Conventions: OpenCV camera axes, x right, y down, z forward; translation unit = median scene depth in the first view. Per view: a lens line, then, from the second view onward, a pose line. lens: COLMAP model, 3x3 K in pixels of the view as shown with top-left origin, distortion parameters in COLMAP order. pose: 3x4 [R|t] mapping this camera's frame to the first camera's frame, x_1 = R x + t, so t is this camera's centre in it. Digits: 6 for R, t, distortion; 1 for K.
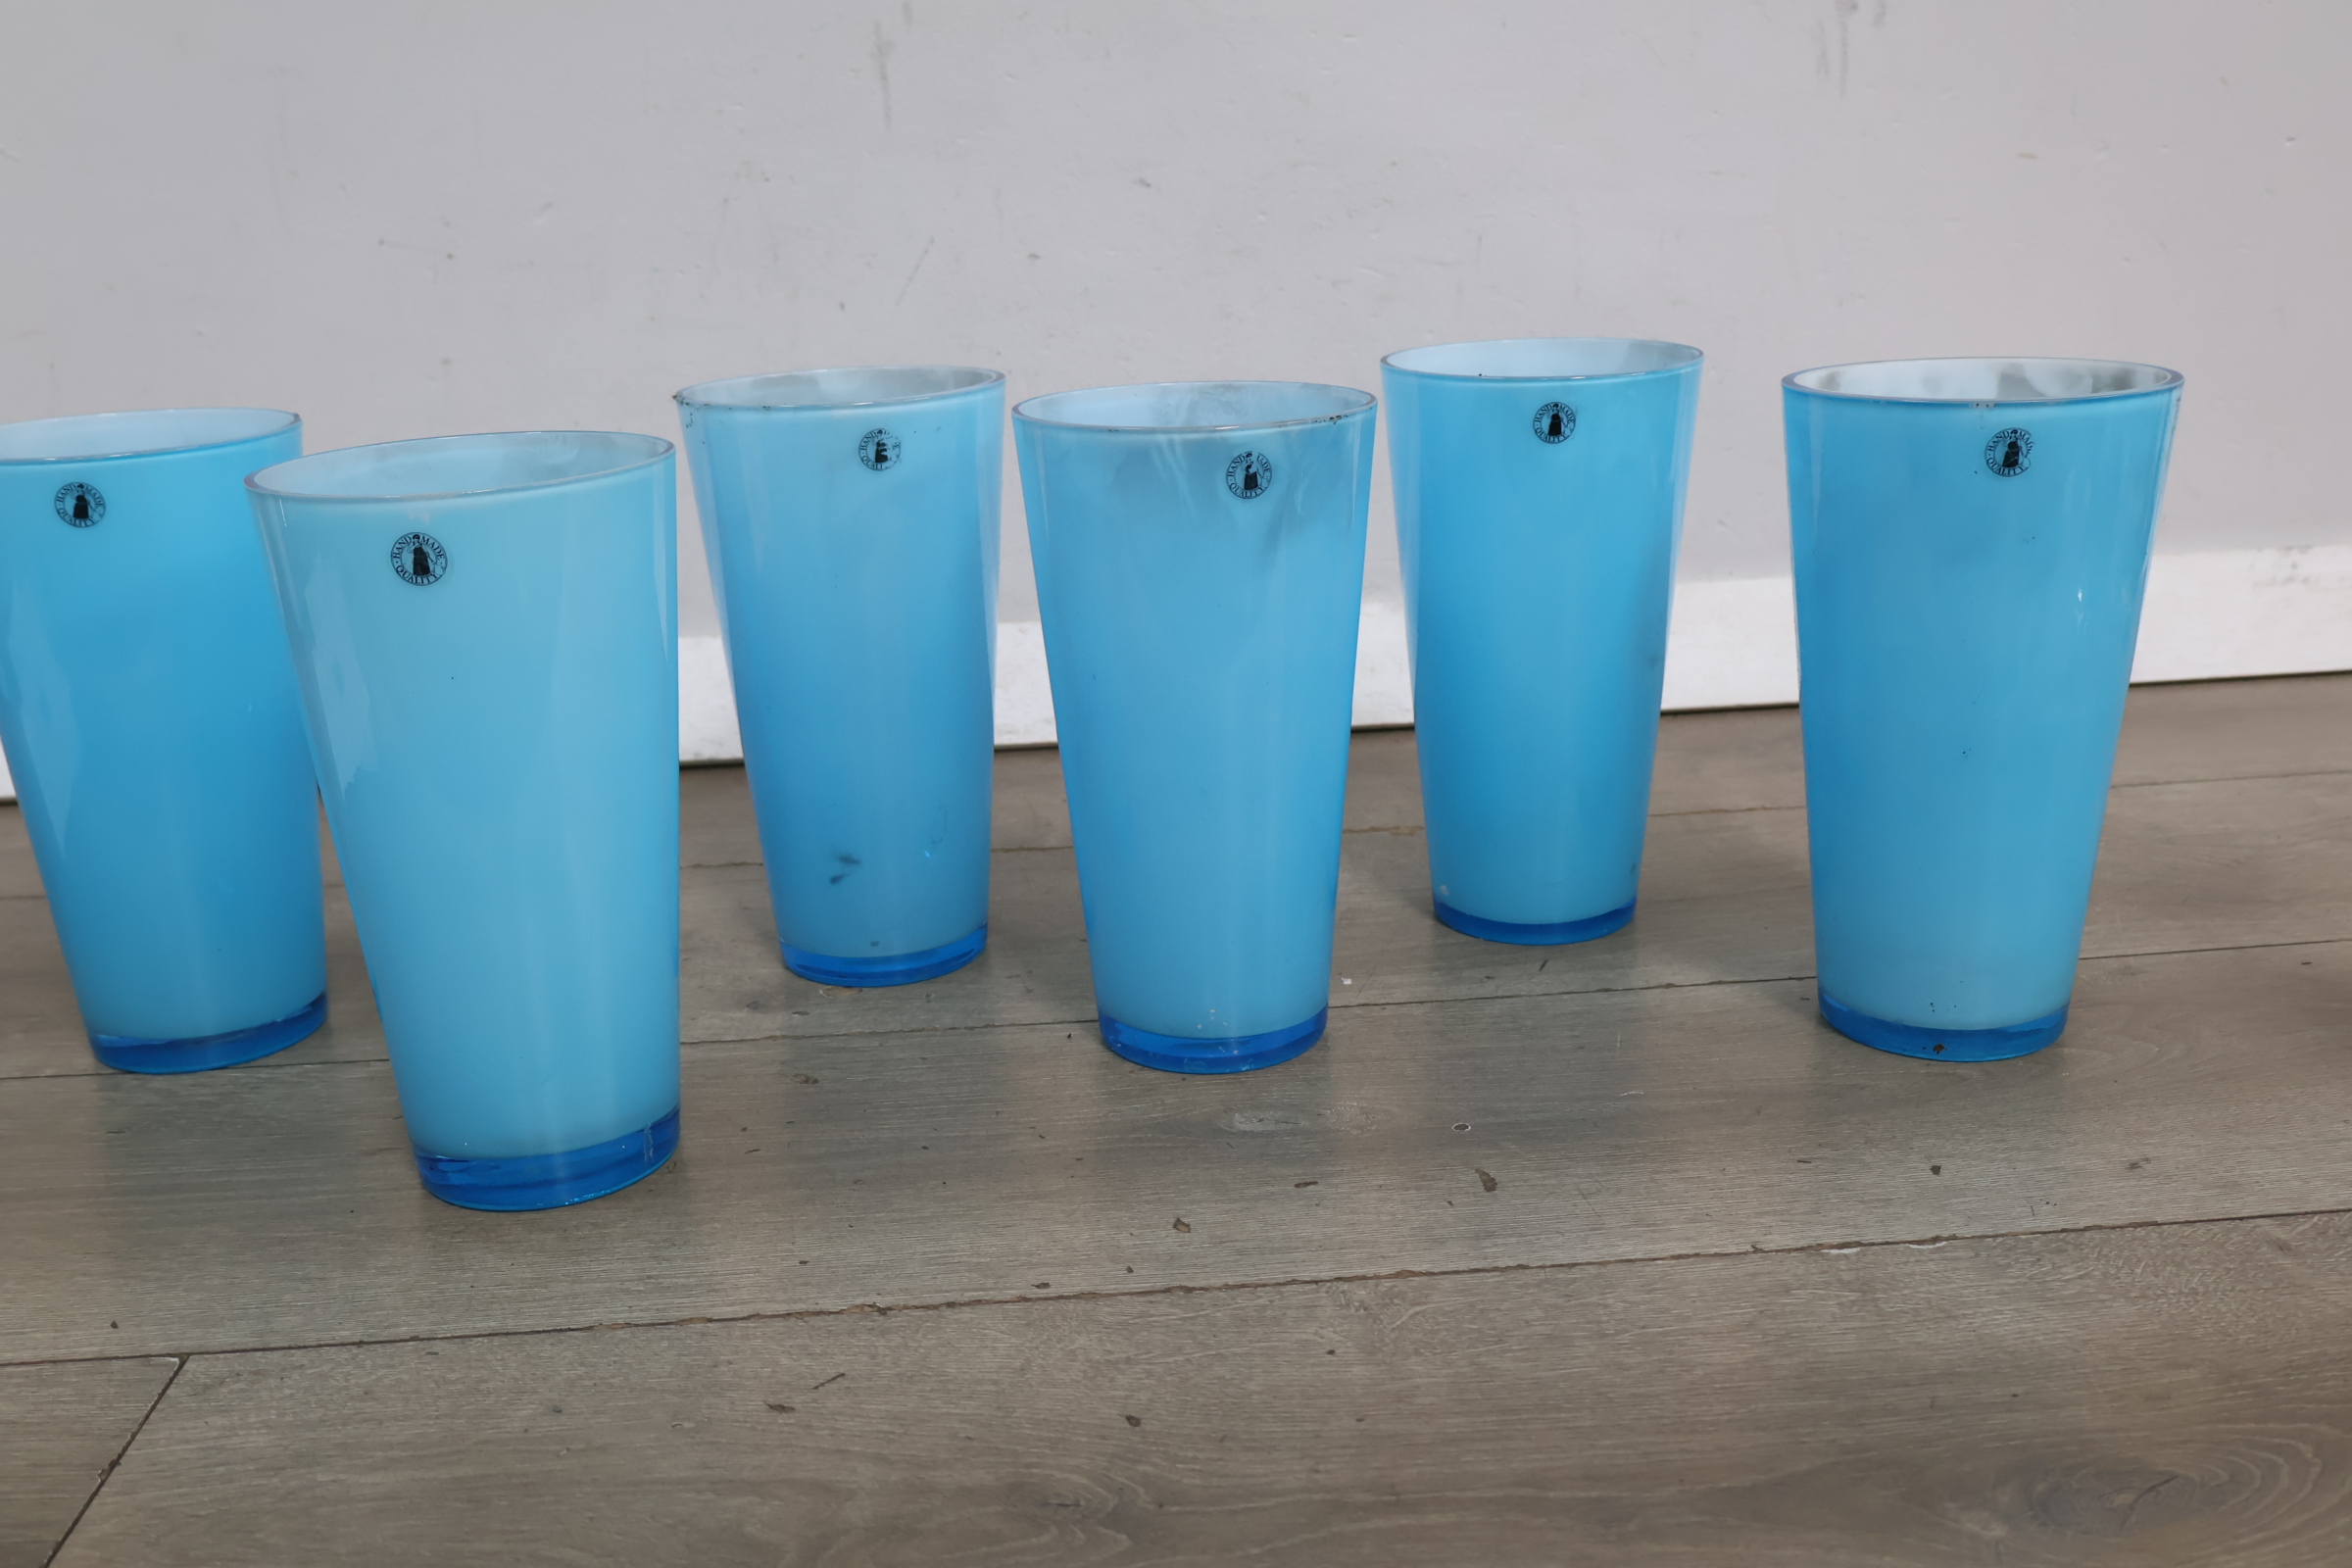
lens RADIAL K [[2212.1, 0, 1165.4], [0, 2212.1, 781.5], [0, 0, 1]] dist [0.015707, 0.000000]
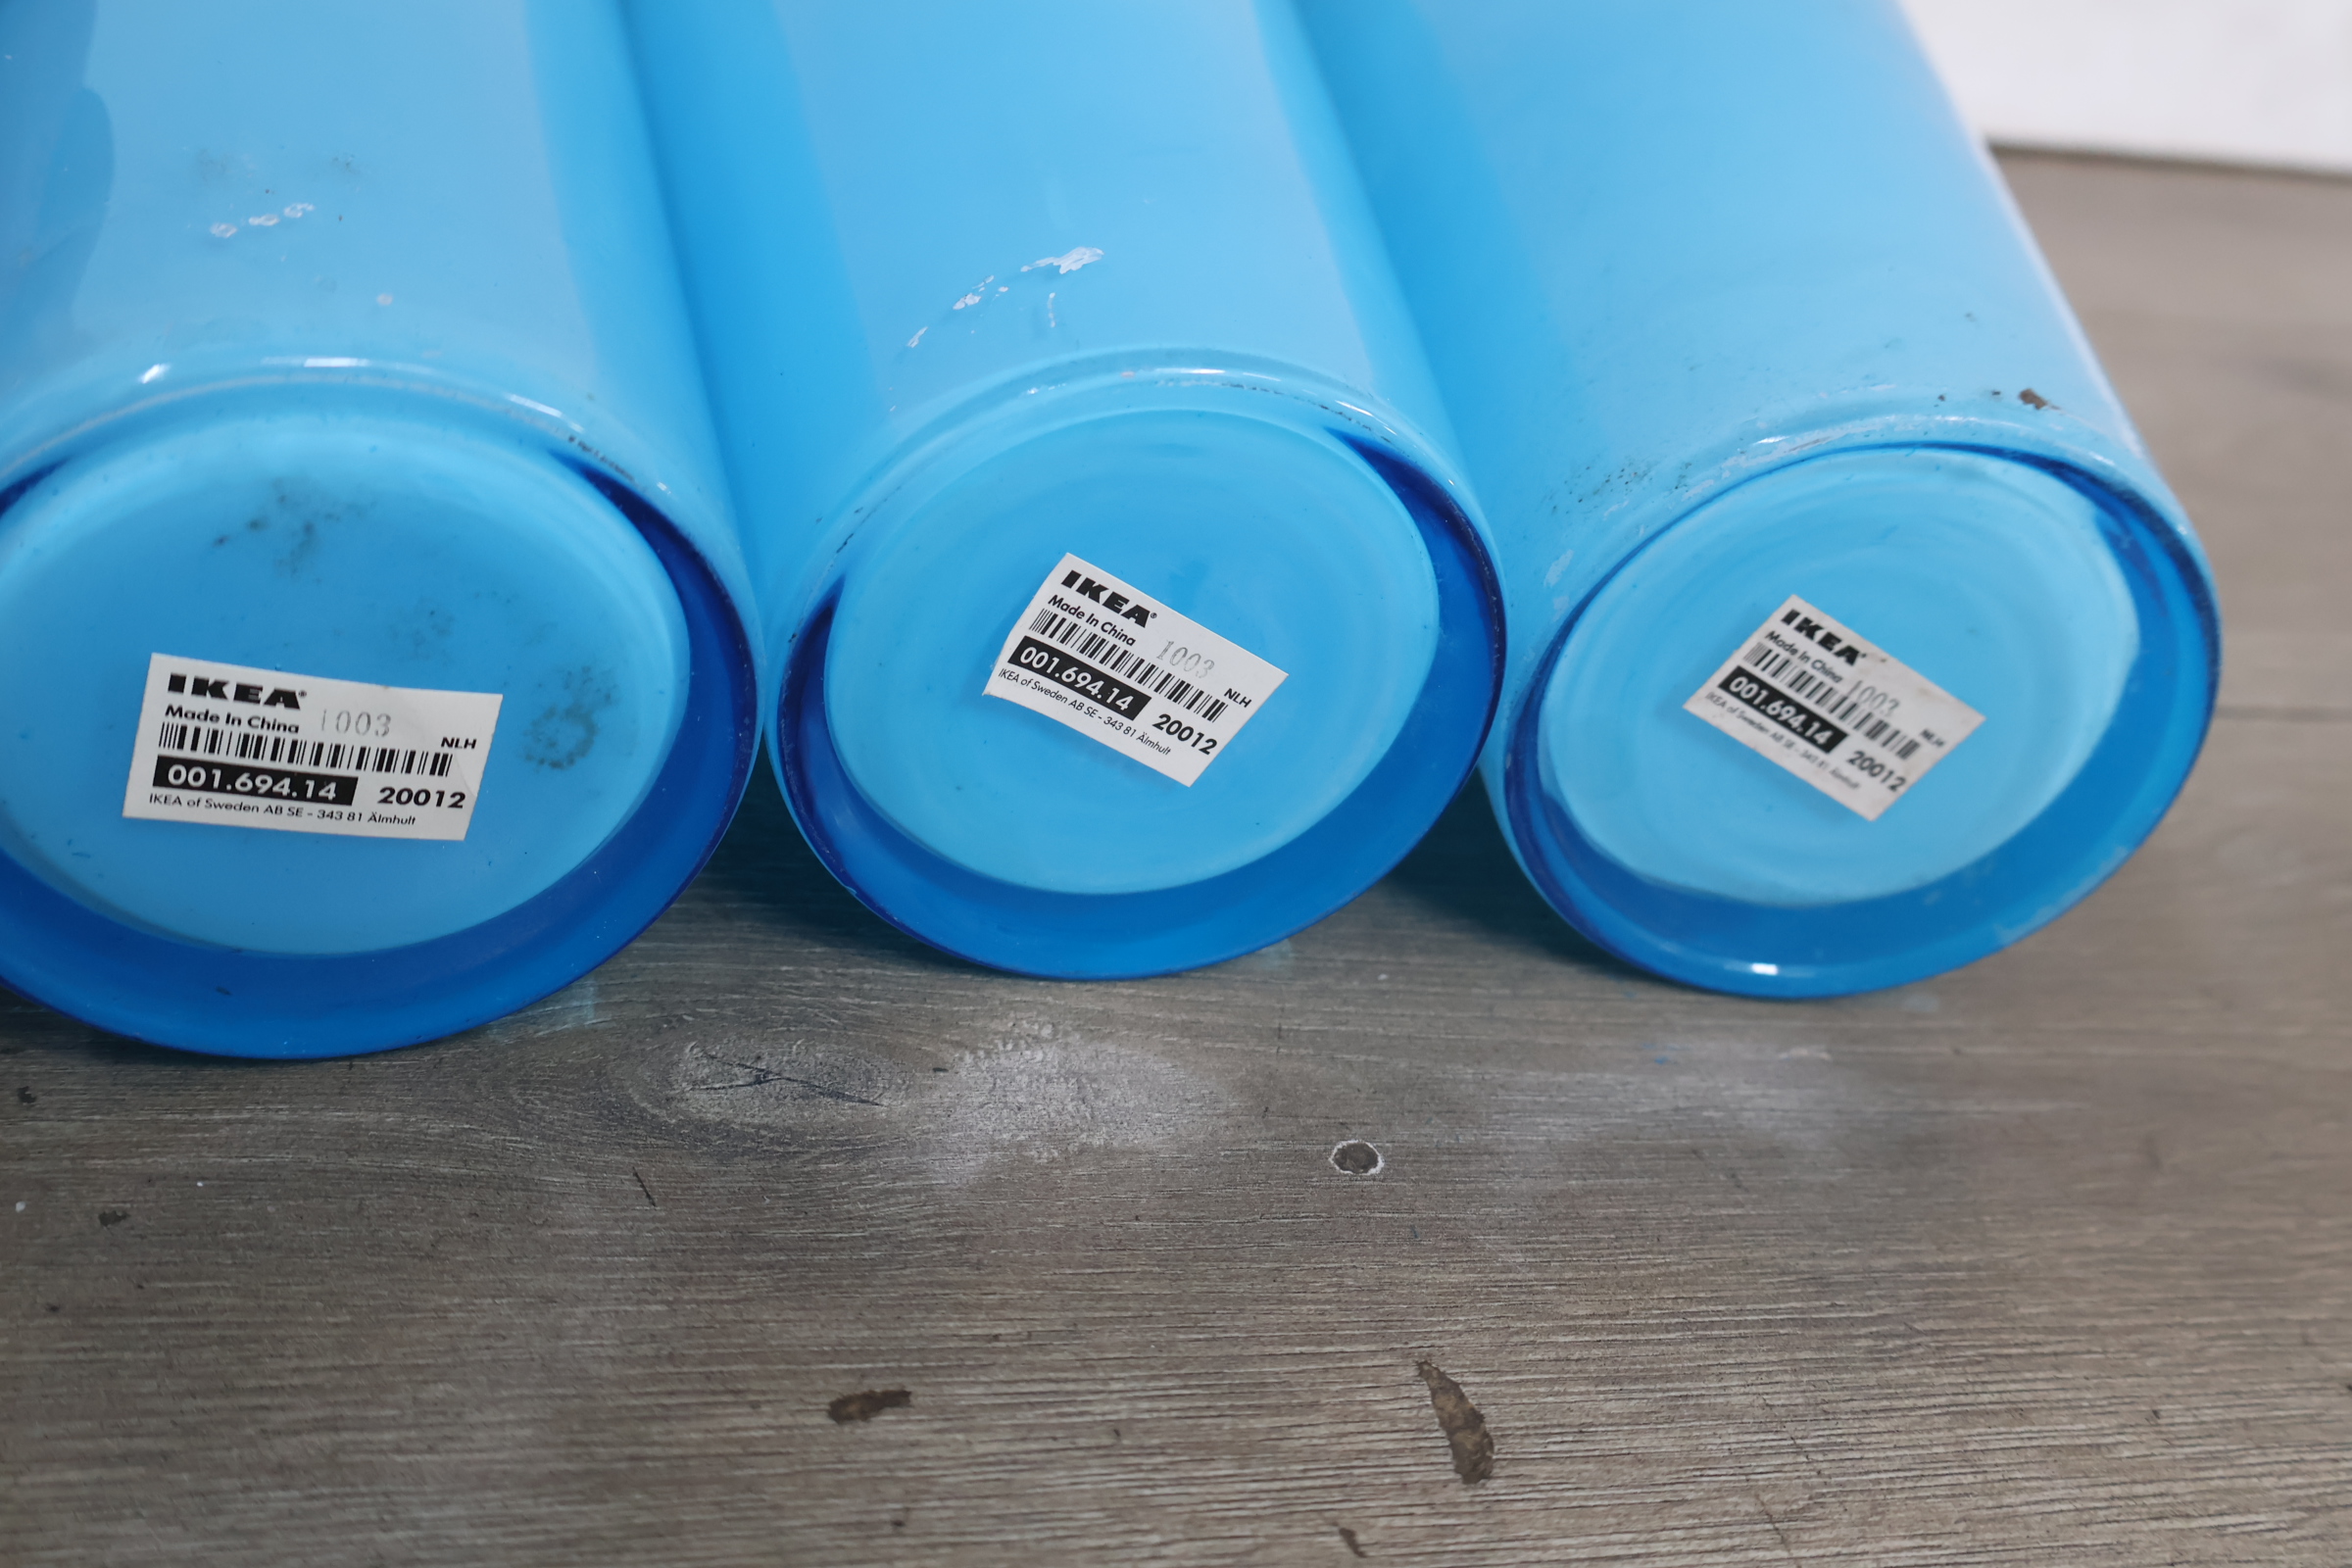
lens RADIAL K [[2212.1, 0, 1178.4], [0, 2212.1, 783.4], [0, 0, 1]] dist [0.015707, 0.000000]
pose [[0.979973, 0.085412, 0.179880, 0.043703], [-0.127450, 0.963106, 0.237031, 0.026151], [-0.152998, -0.255210, 0.954704, 0.732271]]
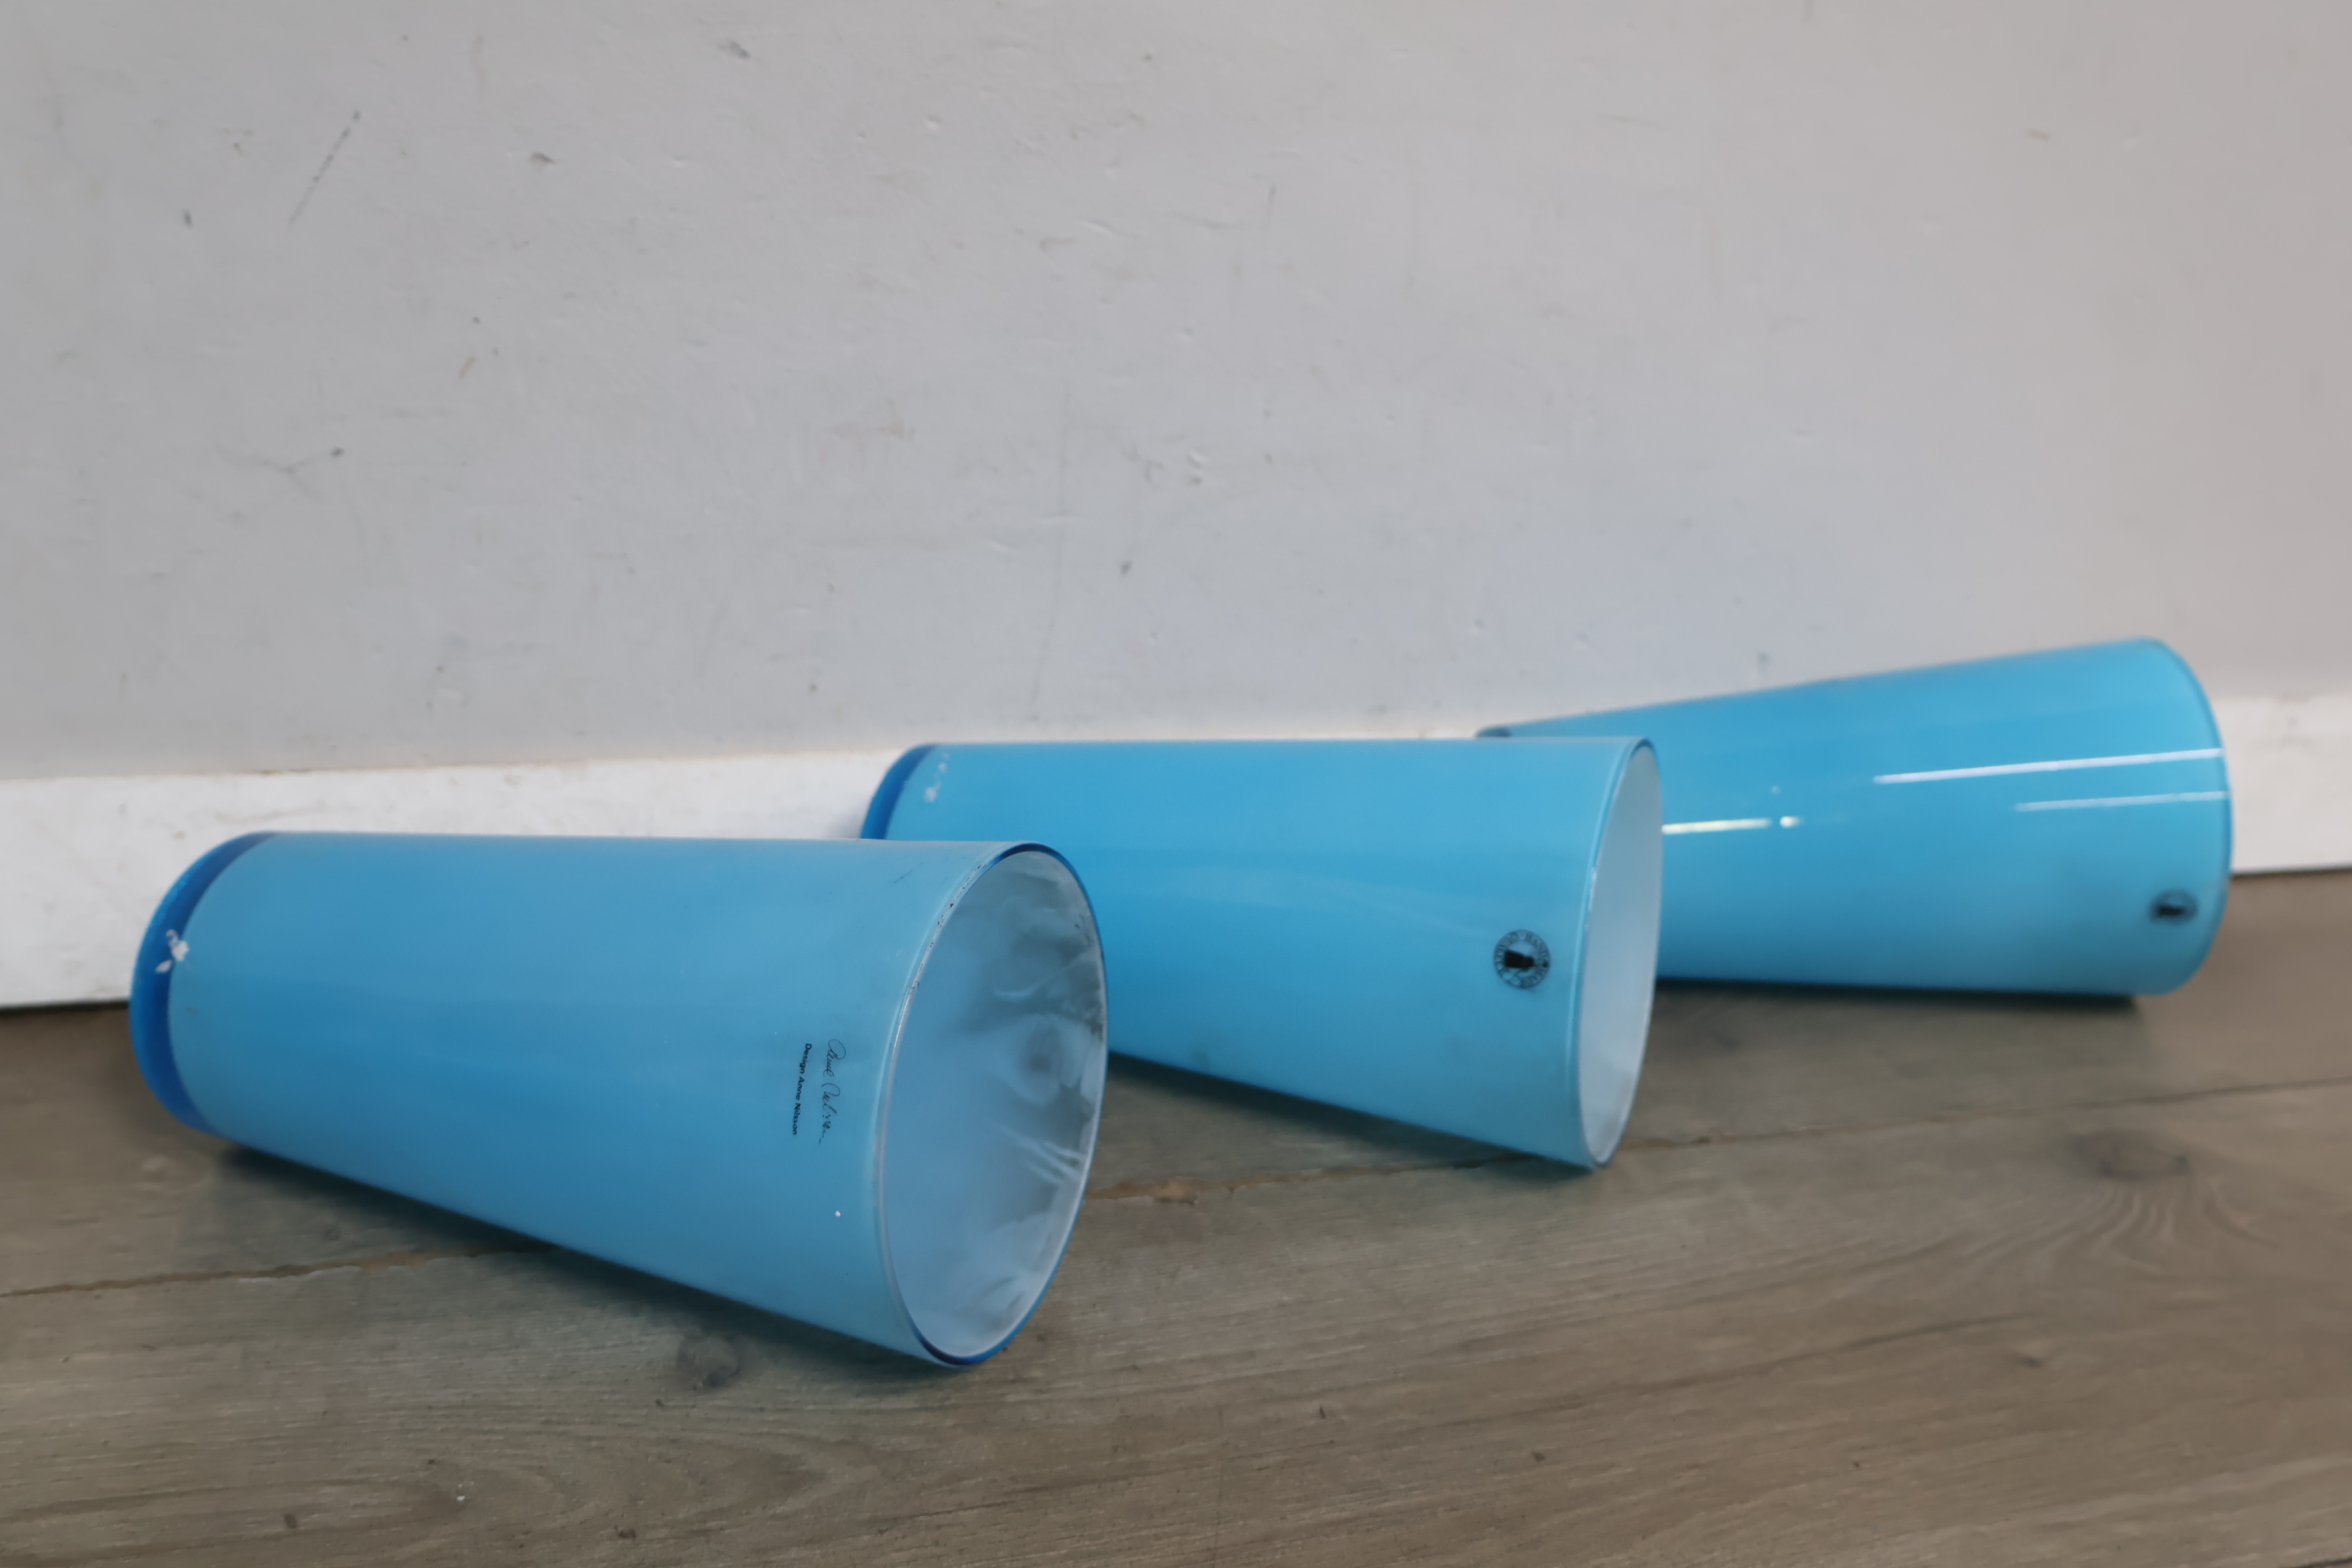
lens RADIAL K [[2212.1, 0, 1177.1], [0, 2212.1, 802.3], [0, 0, 1]] dist [0.015707, 0.000000]
pose [[0.973570, 0.018149, 0.227665, -0.042937], [-0.028782, 0.998640, 0.043474, -0.159708], [-0.226566, -0.048878, 0.972769, 0.626962]]
